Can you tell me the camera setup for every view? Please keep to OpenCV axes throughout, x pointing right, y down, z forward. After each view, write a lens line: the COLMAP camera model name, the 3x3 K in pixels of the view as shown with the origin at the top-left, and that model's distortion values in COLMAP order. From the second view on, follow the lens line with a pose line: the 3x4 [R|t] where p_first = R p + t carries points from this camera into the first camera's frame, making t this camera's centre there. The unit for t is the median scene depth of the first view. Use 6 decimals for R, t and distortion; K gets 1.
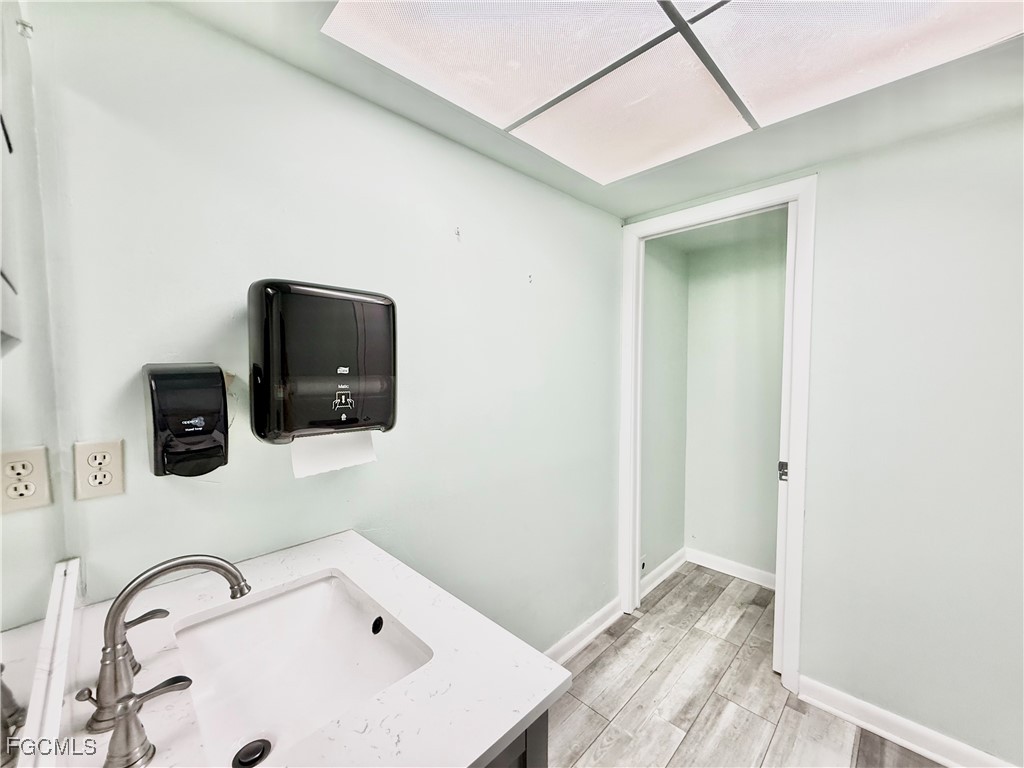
lens RADIAL K [[405.1, 0, 511.7], [0, 405.1, 382.5], [0, 0, 1]] dist [0.000995, -0.000420]
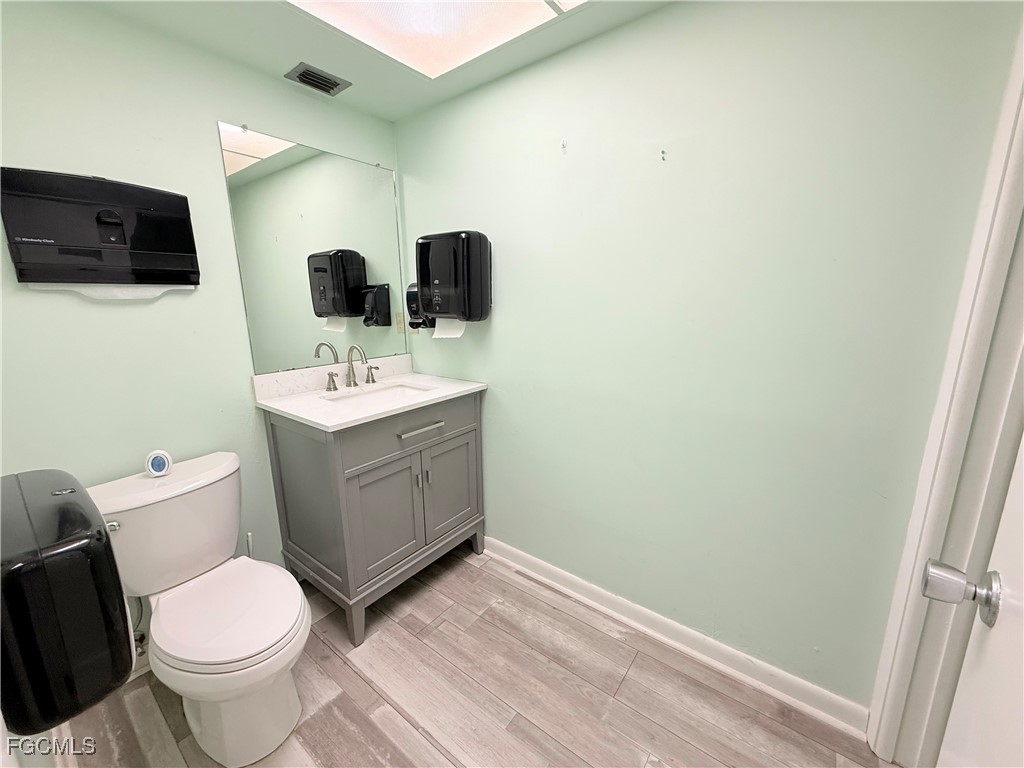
lens RADIAL K [[405.1, 0, 512.7], [0, 405.1, 384.2], [0, 0, 1]] dist [0.000995, -0.000420]
pose [[0.140229, 0.208844, -0.967843, 0.976845], [-0.034773, 0.977937, 0.205984, 0.021552], [0.989508, 0.004769, 0.144398, 0.714104]]
